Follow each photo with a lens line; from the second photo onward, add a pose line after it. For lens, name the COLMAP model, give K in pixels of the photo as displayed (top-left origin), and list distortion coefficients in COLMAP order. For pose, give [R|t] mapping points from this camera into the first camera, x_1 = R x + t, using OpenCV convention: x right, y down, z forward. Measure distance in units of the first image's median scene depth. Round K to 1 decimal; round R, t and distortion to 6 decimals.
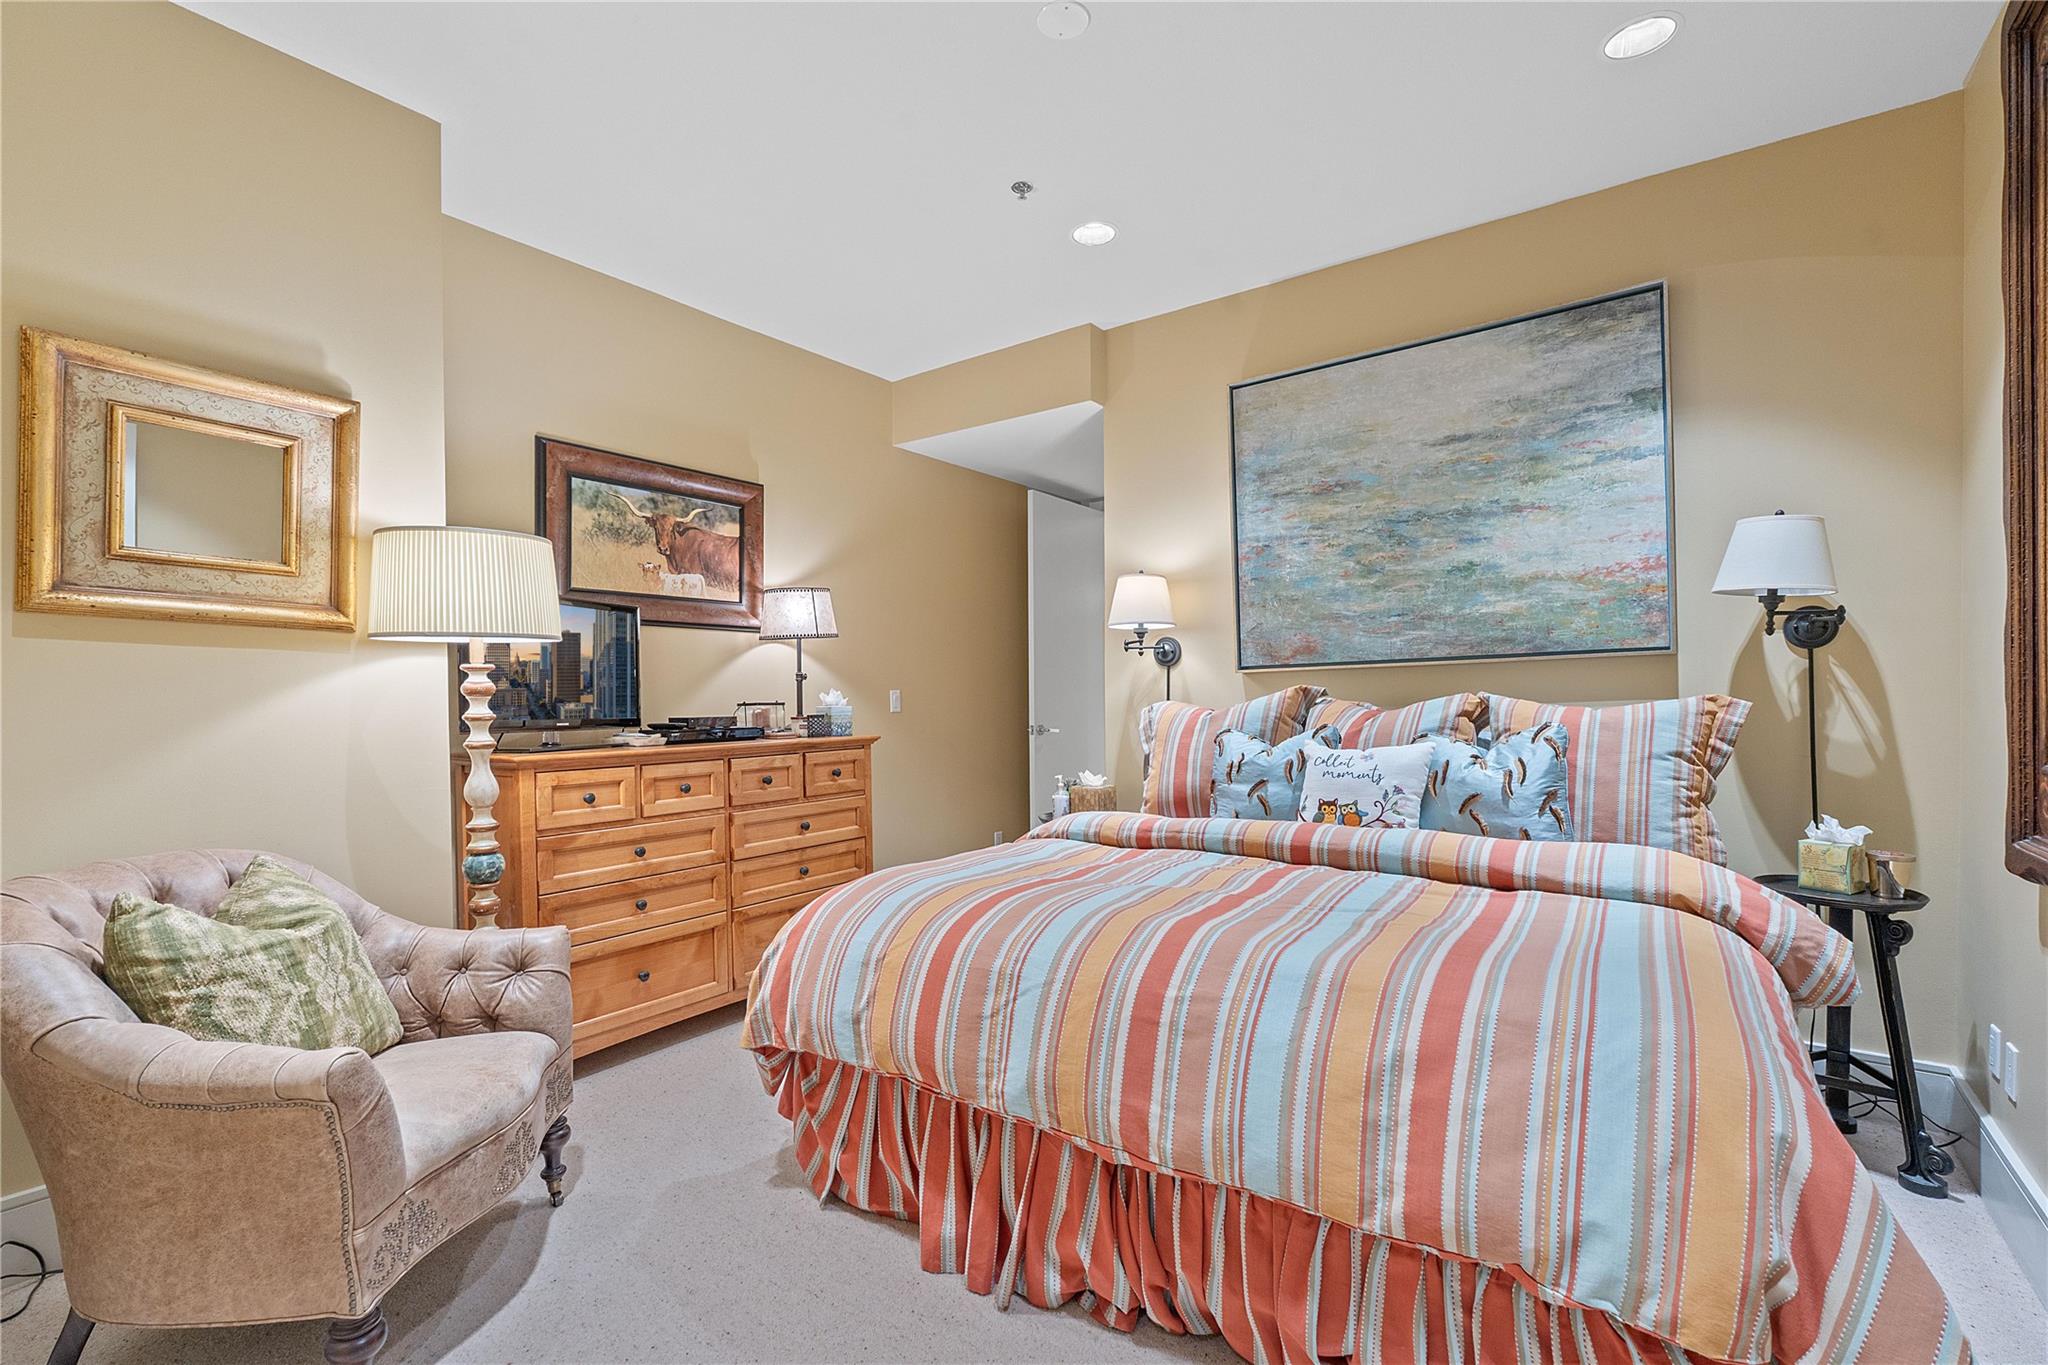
lens RADIAL K [[894.8, 0, 1028.6], [0, 894.8, 668.2], [0, 0, 1]] dist [-0.002708, -0.000228]
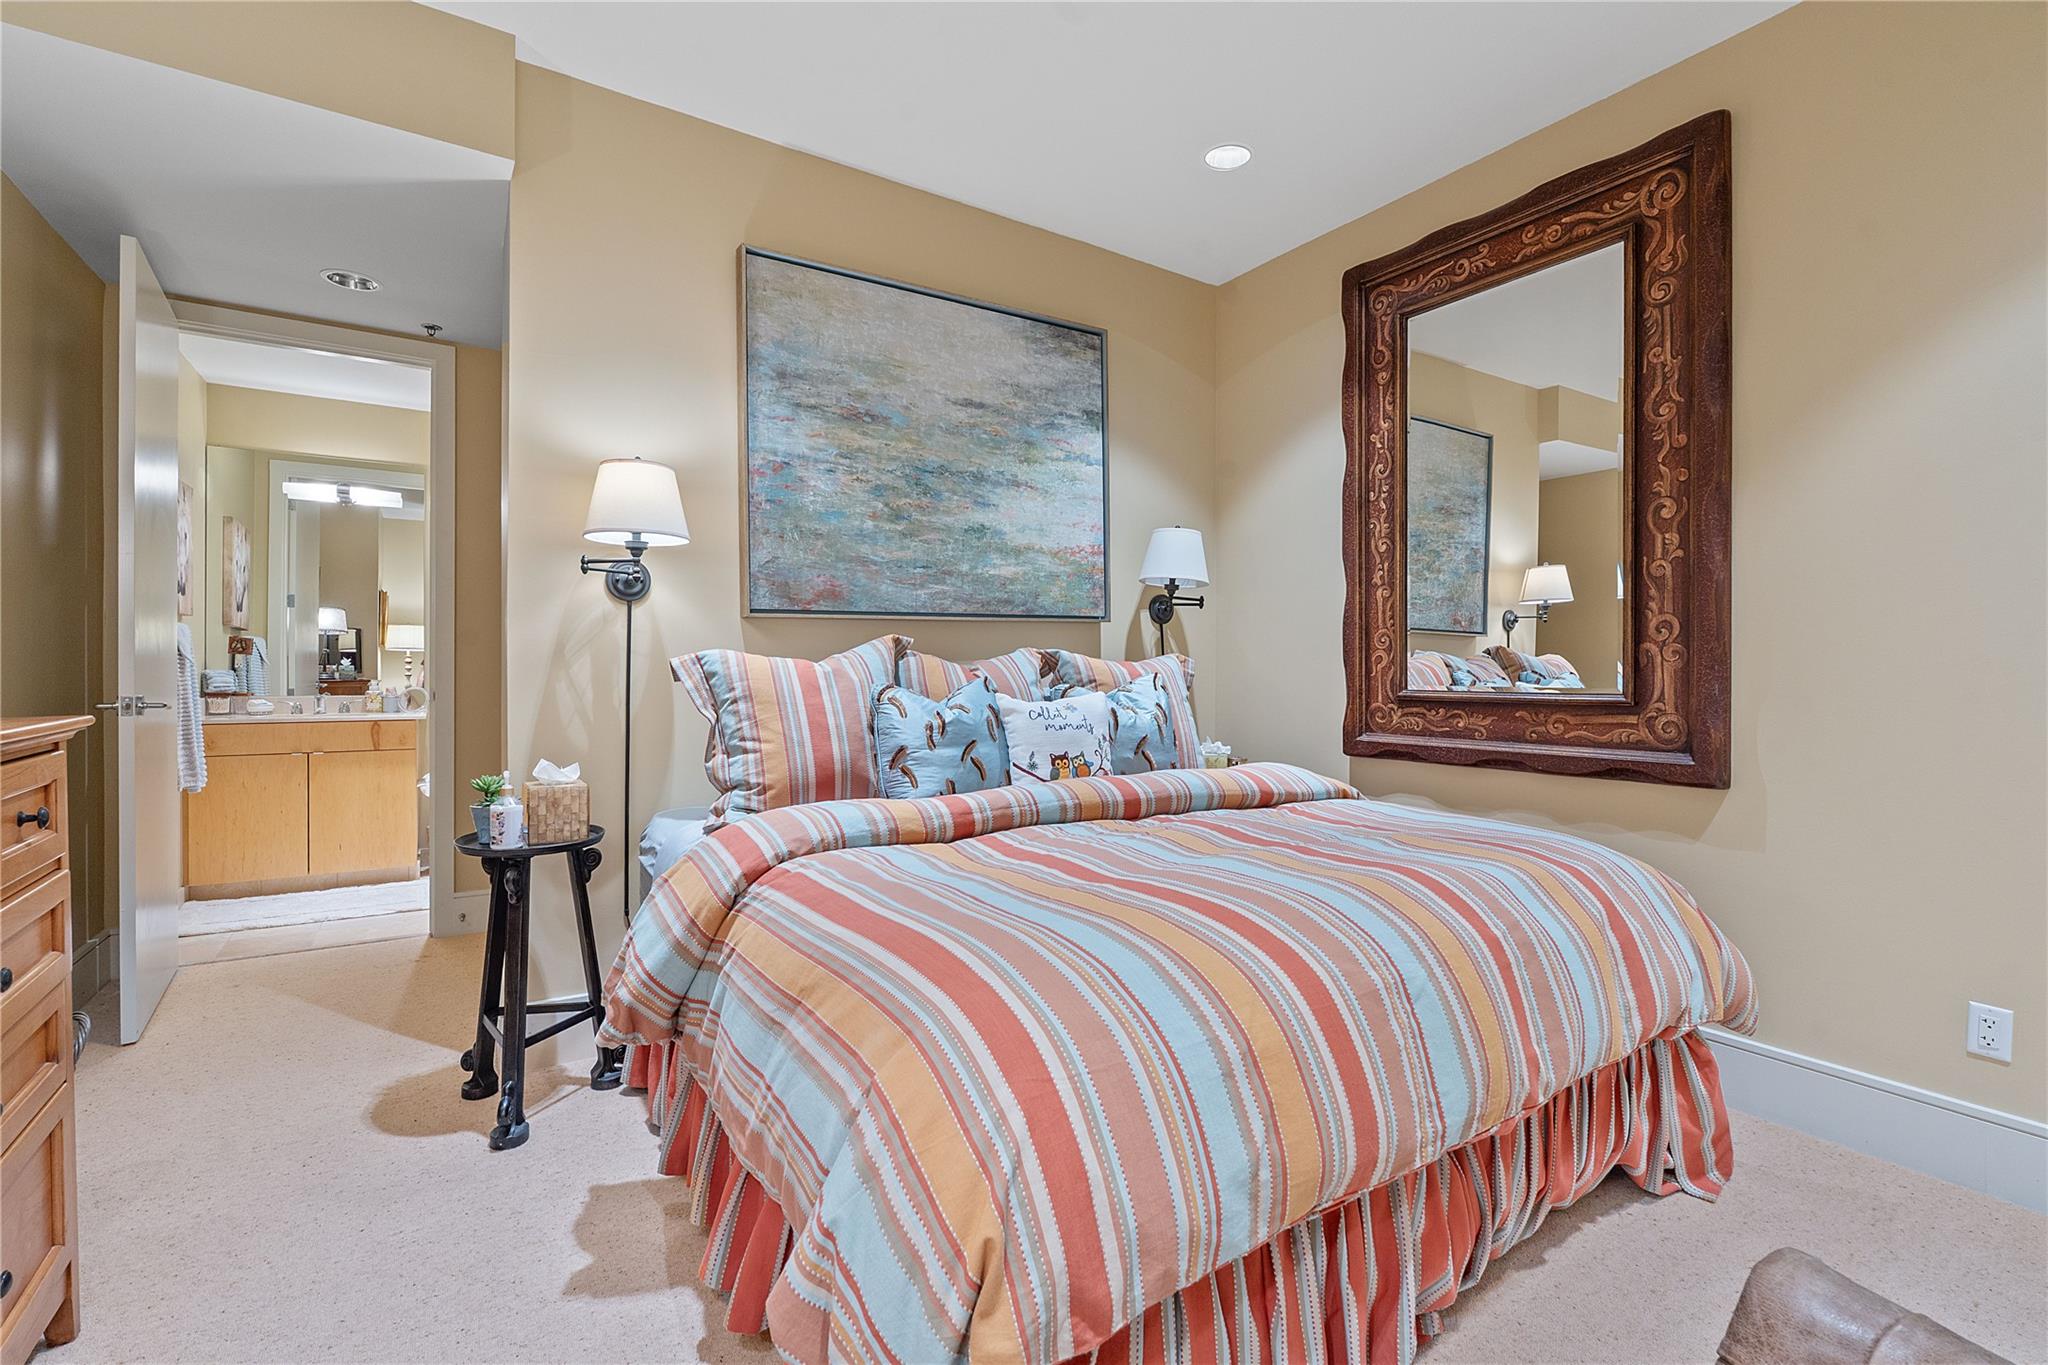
lens RADIAL K [[915.8, 0, 1014.7], [0, 915.8, 649.8], [0, 0, 1]] dist [-0.003425, 0.000137]
pose [[0.364426, 0.028673, 0.930791, -0.488865], [-0.039500, 0.999102, -0.015312, 0.043057], [-0.930394, -0.031186, 0.365232, 0.563142]]
